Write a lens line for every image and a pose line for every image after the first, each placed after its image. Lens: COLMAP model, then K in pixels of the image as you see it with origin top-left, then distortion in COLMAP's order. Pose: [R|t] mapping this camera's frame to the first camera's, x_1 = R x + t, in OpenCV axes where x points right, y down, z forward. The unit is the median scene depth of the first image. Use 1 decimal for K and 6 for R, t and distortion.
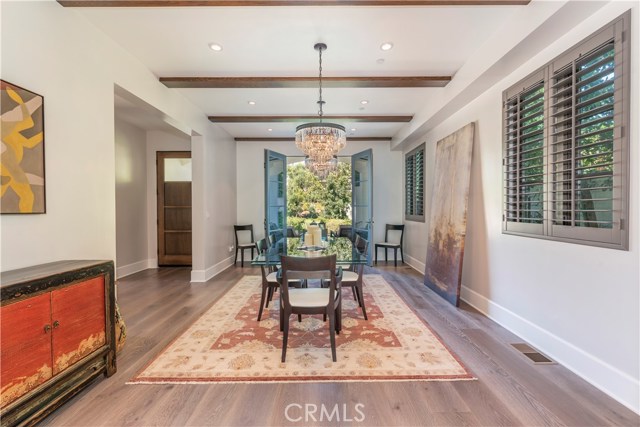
lens RADIAL K [[271.7, 0, 320.0], [0, 271.7, 213.2], [0, 0, 1]] dist [-0.000985, -0.000281]
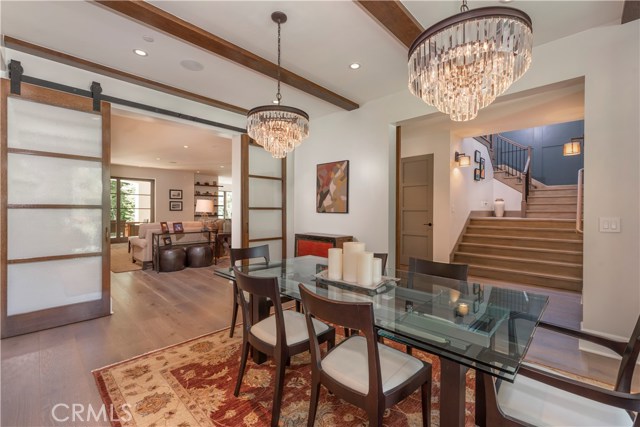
lens RADIAL K [[271.7, 0, 319.8], [0, 271.7, 212.5], [0, 0, 1]] dist [-0.000985, -0.000281]
pose [[-0.689095, 0.000213, -0.724671, 0.578465], [-0.013475, 0.999823, 0.013107, -0.024522], [0.724546, 0.018797, -0.688971, 1.859388]]
